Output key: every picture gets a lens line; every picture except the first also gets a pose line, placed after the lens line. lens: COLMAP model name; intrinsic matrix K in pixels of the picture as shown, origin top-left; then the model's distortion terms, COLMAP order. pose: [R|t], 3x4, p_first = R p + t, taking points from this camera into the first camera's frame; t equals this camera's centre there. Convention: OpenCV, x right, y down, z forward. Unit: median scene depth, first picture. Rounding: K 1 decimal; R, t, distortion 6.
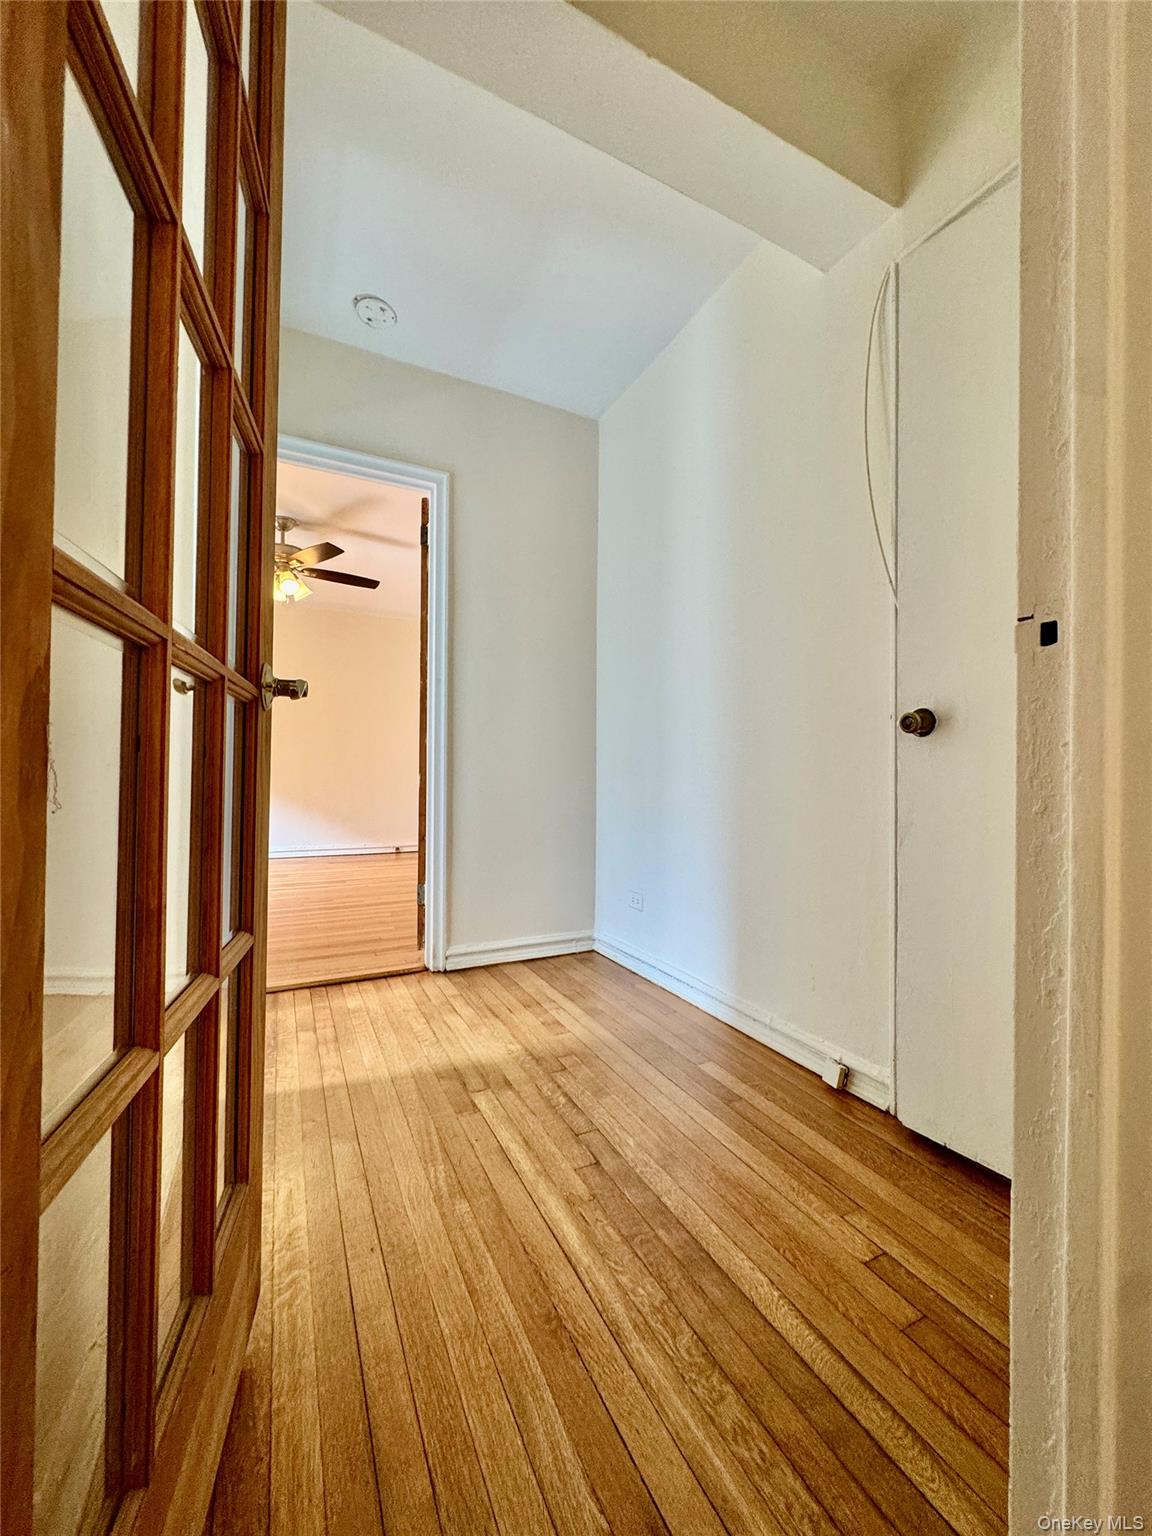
lens RADIAL K [[611.4, 0, 579.9], [0, 611.4, 765.2], [0, 0, 1]] dist [-0.003253, 0.000017]
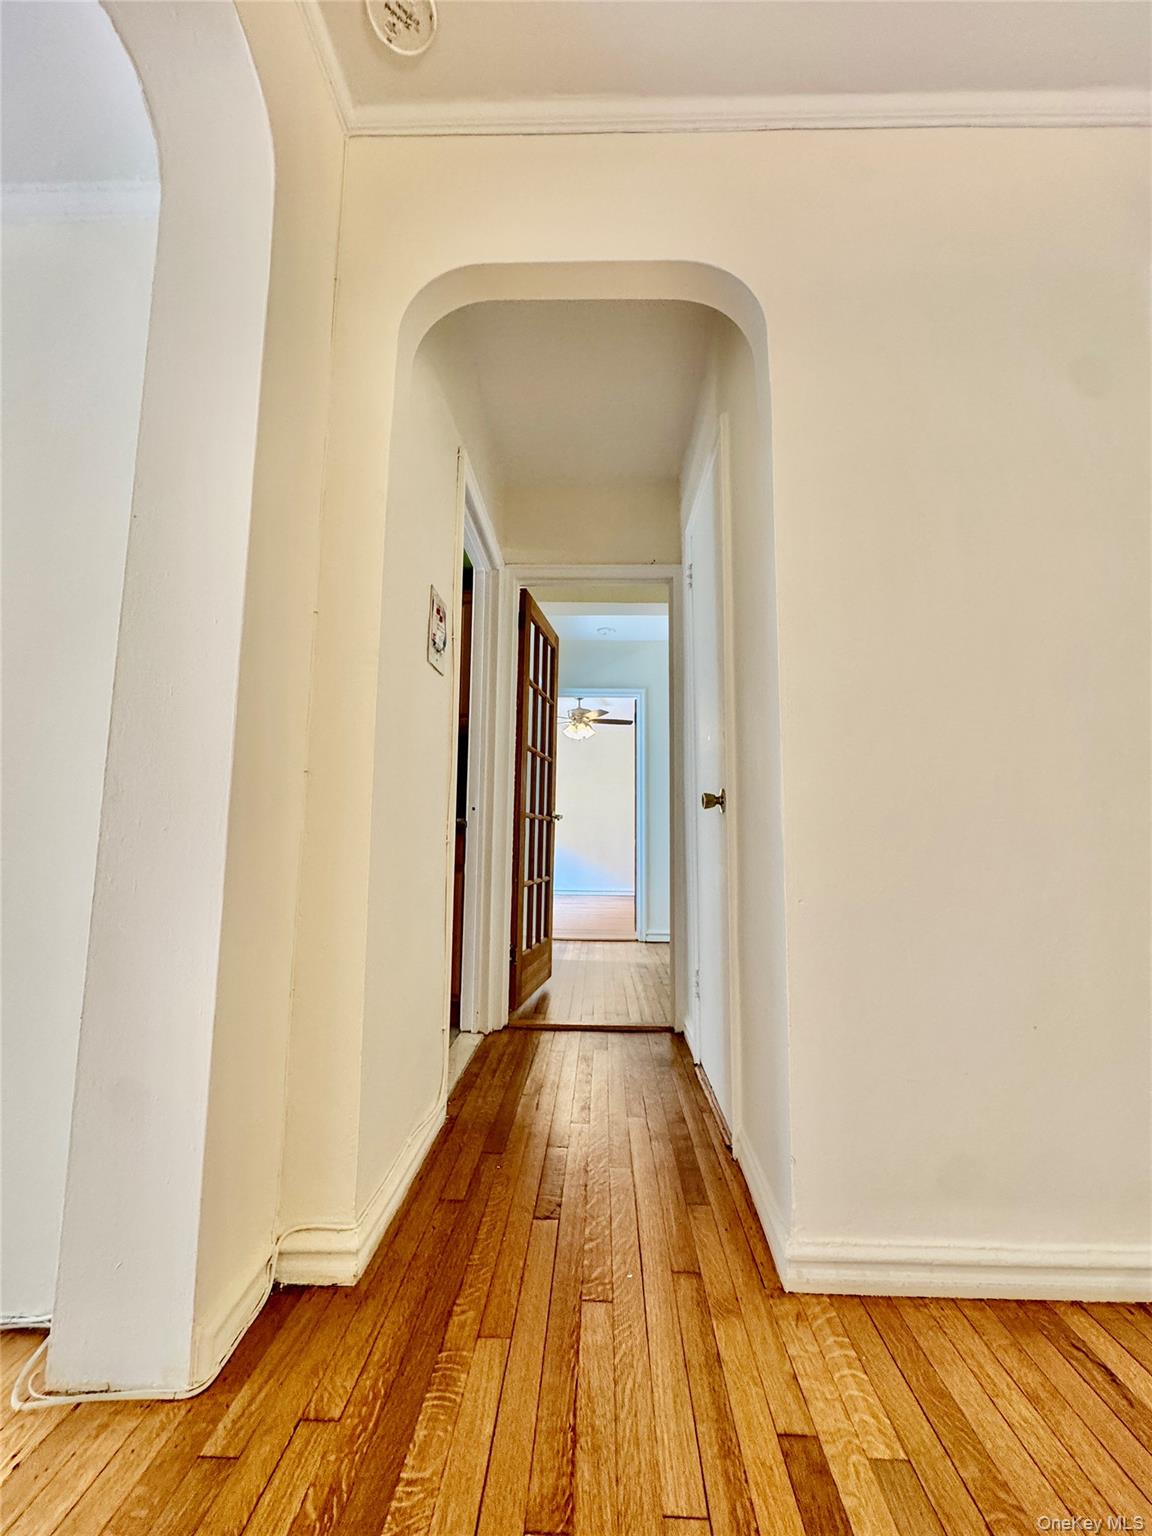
lens RADIAL K [[611.4, 0, 581.7], [0, 611.4, 767.7], [0, 0, 1]] dist [-0.003253, 0.000017]
pose [[0.884106, -0.055314, -0.464001, 0.530620], [0.004160, 0.993862, -0.110553, 0.000659], [0.467268, 0.095810, 0.878909, -0.859191]]
